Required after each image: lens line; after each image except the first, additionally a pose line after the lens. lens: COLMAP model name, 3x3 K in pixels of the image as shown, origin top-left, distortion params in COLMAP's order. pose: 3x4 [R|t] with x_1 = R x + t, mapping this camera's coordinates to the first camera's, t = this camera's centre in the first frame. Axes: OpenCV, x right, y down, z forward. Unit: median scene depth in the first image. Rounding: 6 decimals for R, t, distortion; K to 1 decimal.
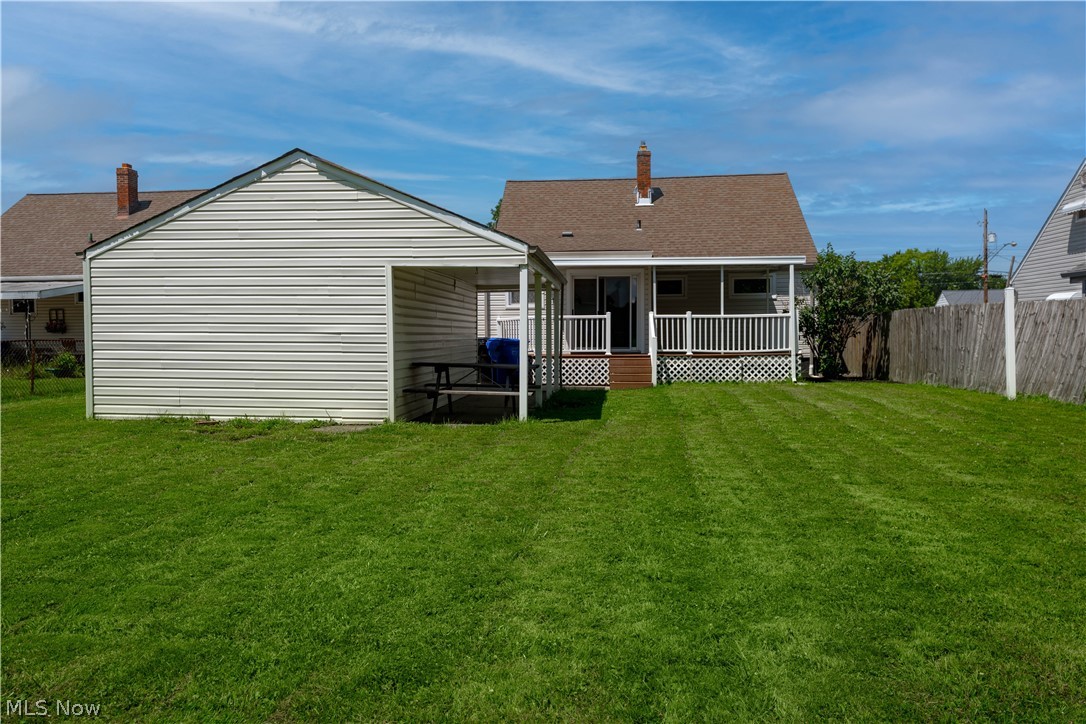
lens RADIAL K [[727.9, 0, 541.8], [0, 727.9, 359.8], [0, 0, 1]] dist [0.007360, 0.003337]
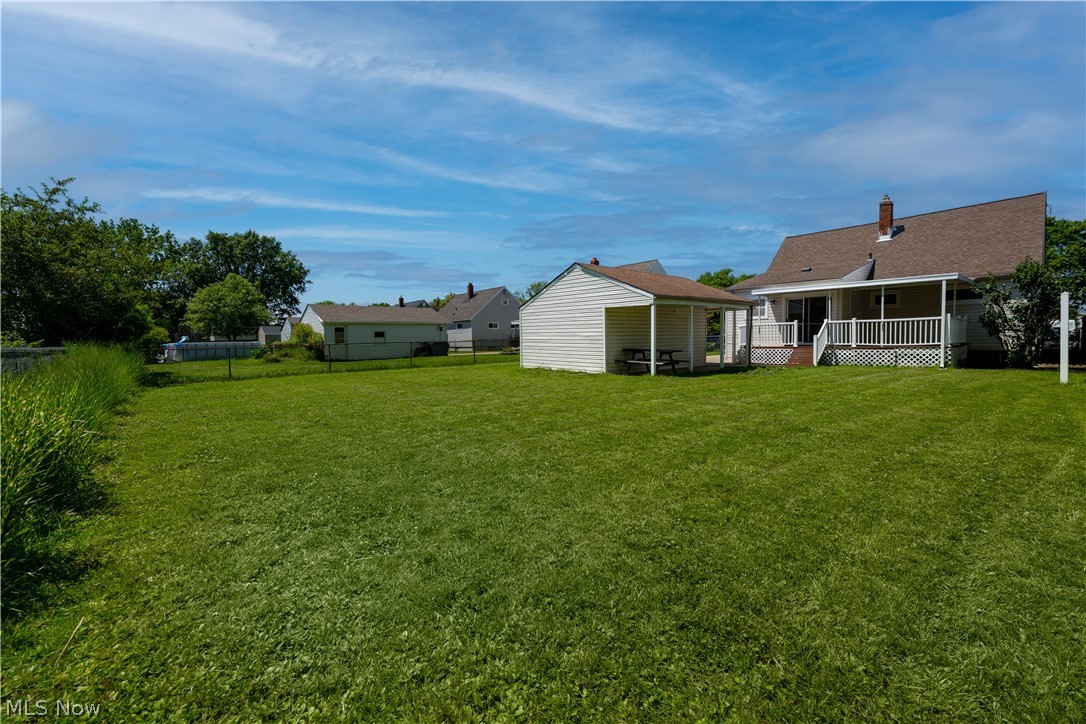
lens RADIAL K [[456.4, 0, 546.6], [0, 456.4, 344.1], [0, 0, 1]] dist [0.002064, -0.000294]
pose [[0.726593, 0.002646, -0.687063, 0.392274], [-0.012078, 0.999887, -0.008922, 0.003446], [0.686962, 0.014781, 0.726543, -0.118807]]
